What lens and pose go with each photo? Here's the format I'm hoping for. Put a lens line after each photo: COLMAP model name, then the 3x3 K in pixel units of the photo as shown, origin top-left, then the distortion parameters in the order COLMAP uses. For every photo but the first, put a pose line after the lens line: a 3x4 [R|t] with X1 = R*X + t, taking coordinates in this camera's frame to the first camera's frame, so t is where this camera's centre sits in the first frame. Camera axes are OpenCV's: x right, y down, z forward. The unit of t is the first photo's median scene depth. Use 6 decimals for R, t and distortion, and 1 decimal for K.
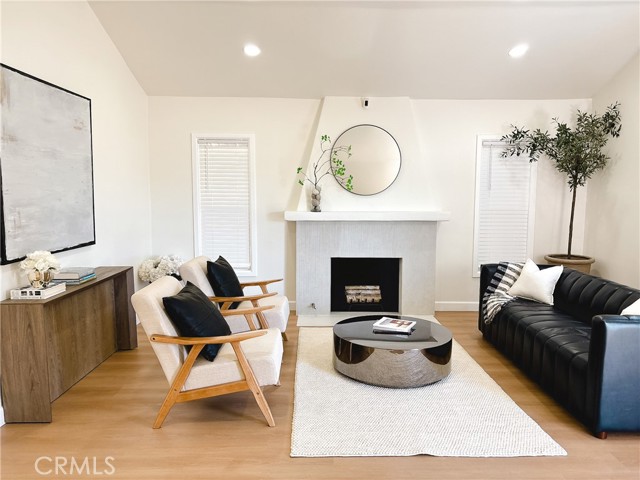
lens RADIAL K [[479.9, 0, 320.0], [0, 479.9, 240.0], [0, 0, 1]] dist [0.052984, -0.072018]
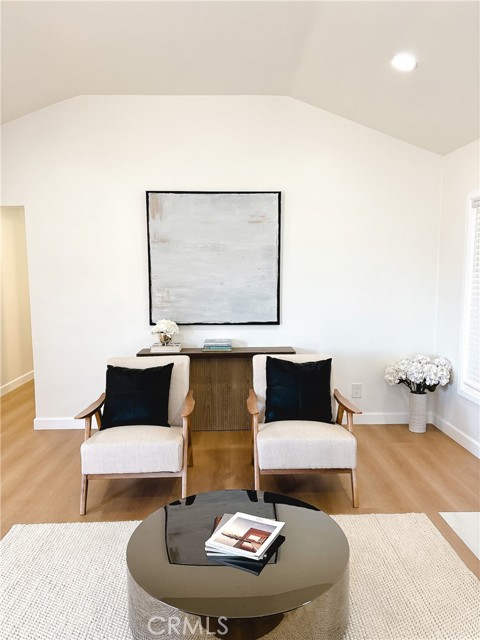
lens RADIAL K [[478.8, 0, 243.0], [0, 478.8, 321.4], [0, 0, 1]] dist [0.053983, -0.073111]
pose [[0.019030, 0.104643, -0.994328, 0.473115], [-0.097233, 0.989987, 0.102326, -0.079525], [0.995080, 0.094734, 0.029014, 0.689277]]
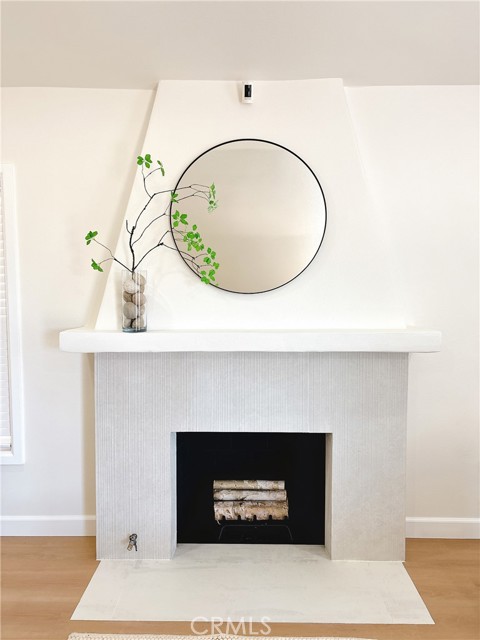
lens RADIAL K [[479.9, 0, 240.0], [0, 479.9, 320.0], [0, 0, 1]] dist [0.052984, -0.072018]
pose [[0.999630, -0.004516, -0.026841, 0.100714], [0.003834, 0.999670, -0.025392, -0.058074], [0.026947, 0.025280, 0.999317, 0.557087]]
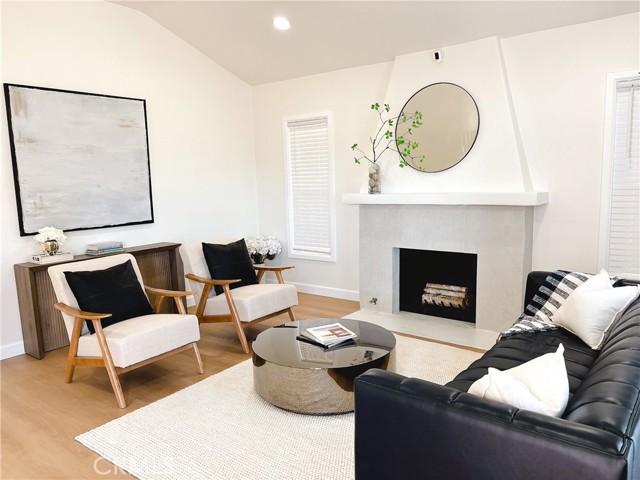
lens RADIAL K [[479.9, 0, 320.0], [0, 479.9, 240.0], [0, 0, 1]] dist [0.052984, -0.072018]
pose [[0.781054, 0.053393, -0.622177, 0.459315], [-0.028625, 0.998352, 0.049741, -0.015851], [0.623807, -0.021041, 0.781295, 0.256858]]
